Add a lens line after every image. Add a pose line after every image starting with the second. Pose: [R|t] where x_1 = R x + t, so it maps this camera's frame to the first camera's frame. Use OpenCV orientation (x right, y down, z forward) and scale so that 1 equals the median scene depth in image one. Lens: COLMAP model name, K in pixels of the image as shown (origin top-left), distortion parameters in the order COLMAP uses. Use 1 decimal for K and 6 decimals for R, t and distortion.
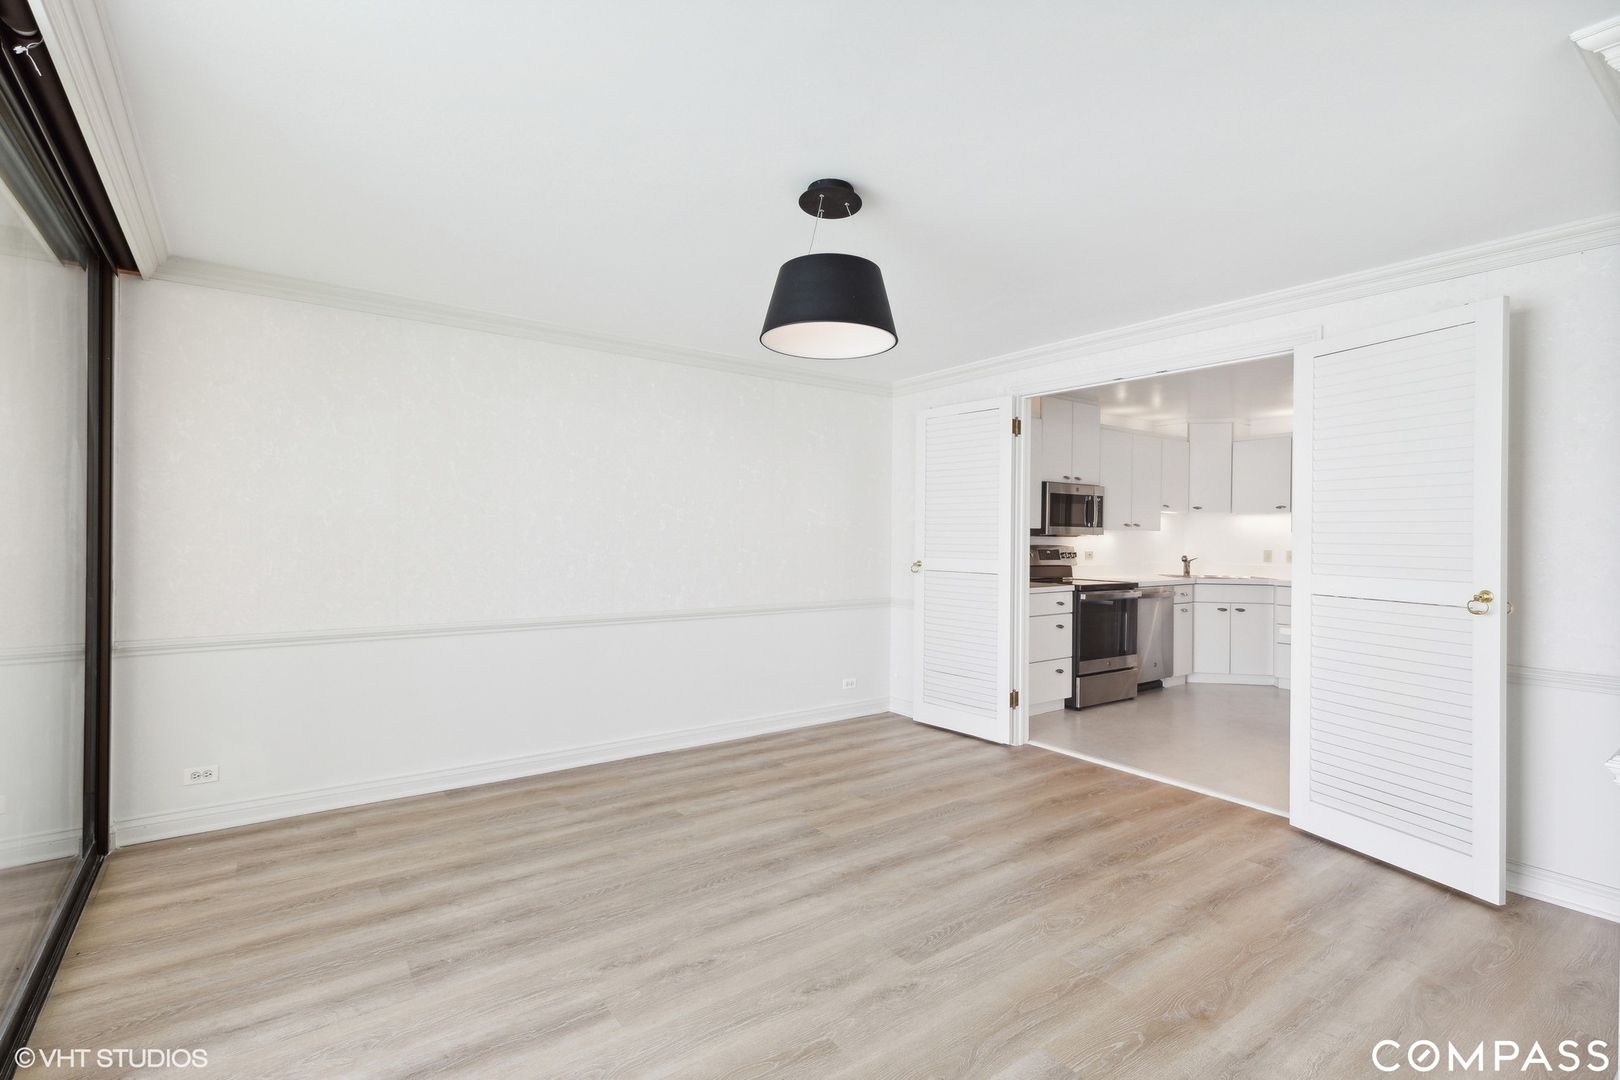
lens RADIAL K [[750.3, 0, 810.0], [0, 750.3, 540.0], [0, 0, 1]] dist [0.000116, 0.000000]
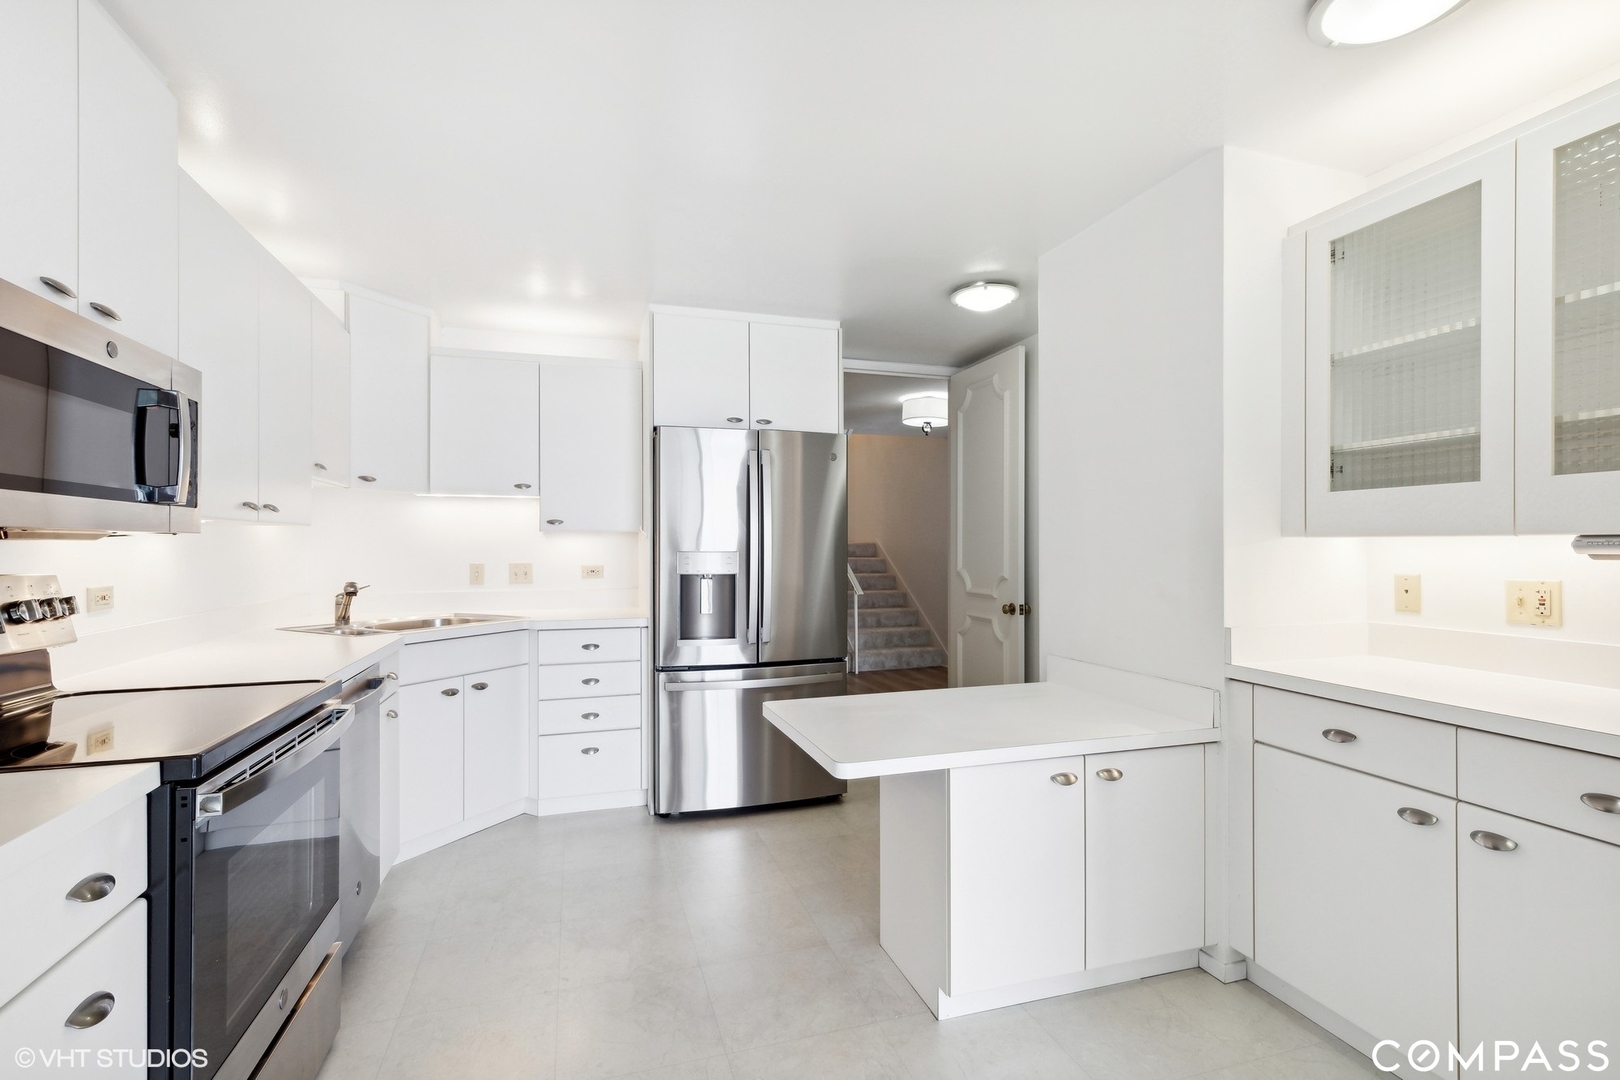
lens RADIAL K [[750.3, 0, 810.0], [0, 750.3, 540.0], [0, 0, 1]] dist [0.000116, 0.000000]
pose [[0.335726, -0.003013, 0.941955, 0.176759], [0.008245, 0.999966, 0.000261, -0.002212], [-0.941923, 0.007679, 0.335740, 0.617183]]
